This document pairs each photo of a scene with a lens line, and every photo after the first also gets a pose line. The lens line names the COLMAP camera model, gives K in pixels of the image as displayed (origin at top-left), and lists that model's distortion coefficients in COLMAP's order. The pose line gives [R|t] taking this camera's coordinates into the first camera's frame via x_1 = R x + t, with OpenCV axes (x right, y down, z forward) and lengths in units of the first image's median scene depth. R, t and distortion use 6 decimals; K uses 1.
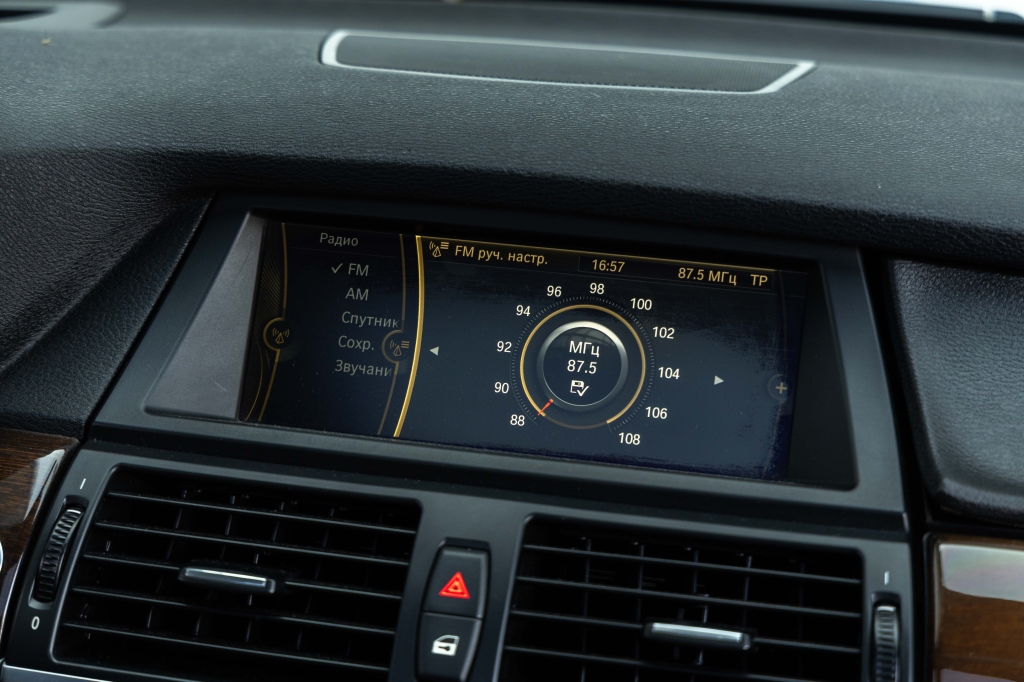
lens RADIAL K [[2115.9, 0, 516.0], [0, 2115.9, 344.4], [0, 0, 1]] dist [-0.015686, 0.000000]
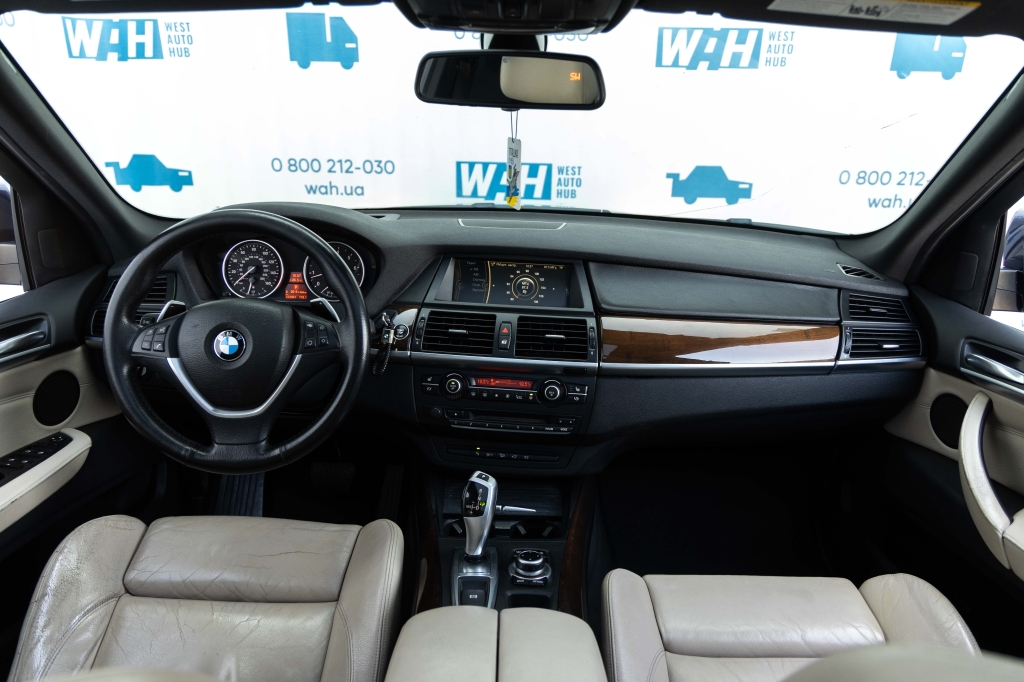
lens RADIAL K [[679.8, 0, 515.5], [0, 679.8, 343.7], [0, 0, 1]] dist [-0.000203, -0.013145]
pose [[0.993714, -0.045719, 0.102189, -0.158787], [0.042482, 0.998531, 0.033638, 0.088506], [-0.103576, -0.029086, 0.994196, -0.546150]]
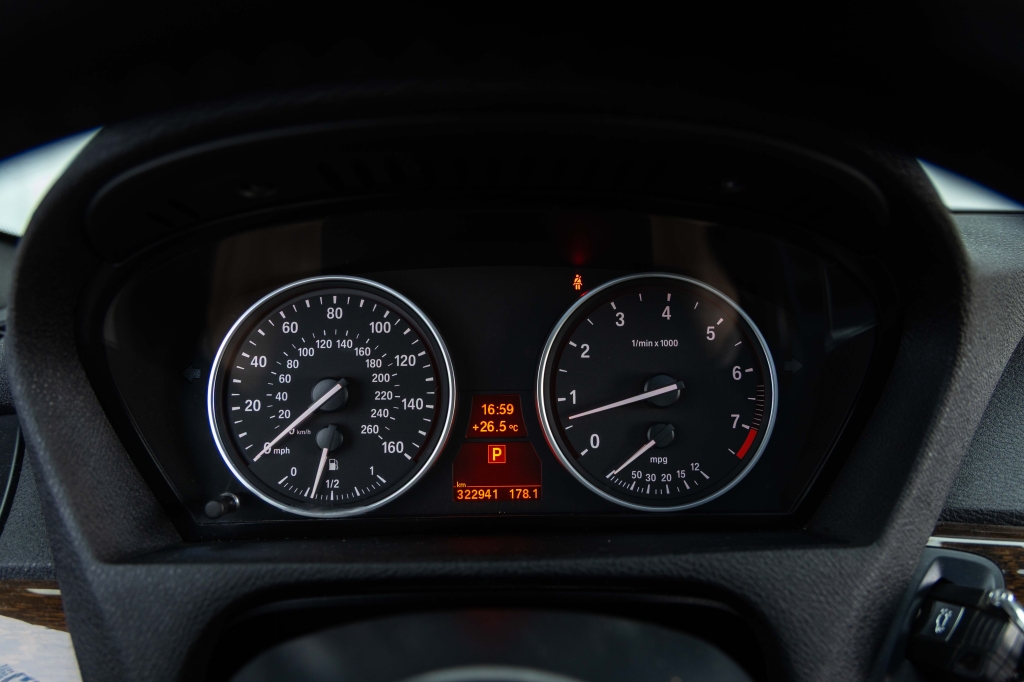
lens RADIAL K [[679.8, 0, 512.7], [0, 679.8, 343.1], [0, 0, 1]] dist [-0.000203, -0.013145]
pose [[0.989011, -0.068103, 0.131224, -0.543786], [0.079391, 0.993399, -0.082793, -0.045489], [-0.124720, 0.092302, 0.987889, 0.695065]]
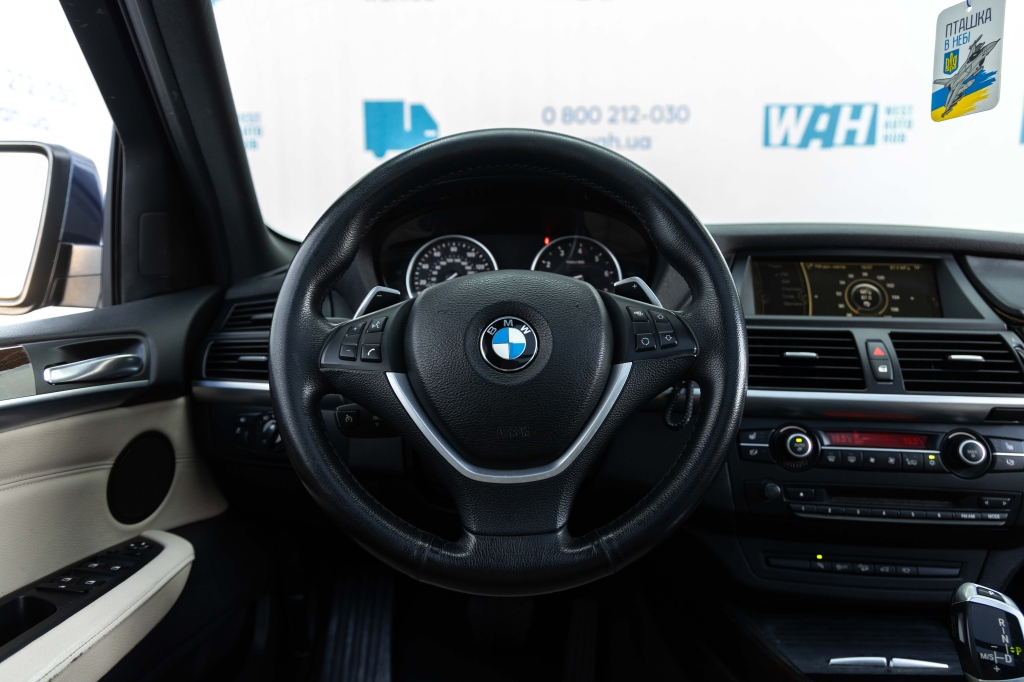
lens RADIAL K [[679.8, 0, 509.3], [0, 679.8, 333.9], [0, 0, 1]] dist [-0.000203, -0.013145]
pose [[0.994299, -0.040706, 0.098555, -0.617472], [0.058537, 0.980913, -0.185429, 0.226628], [-0.089125, 0.190141, 0.977703, 0.082287]]
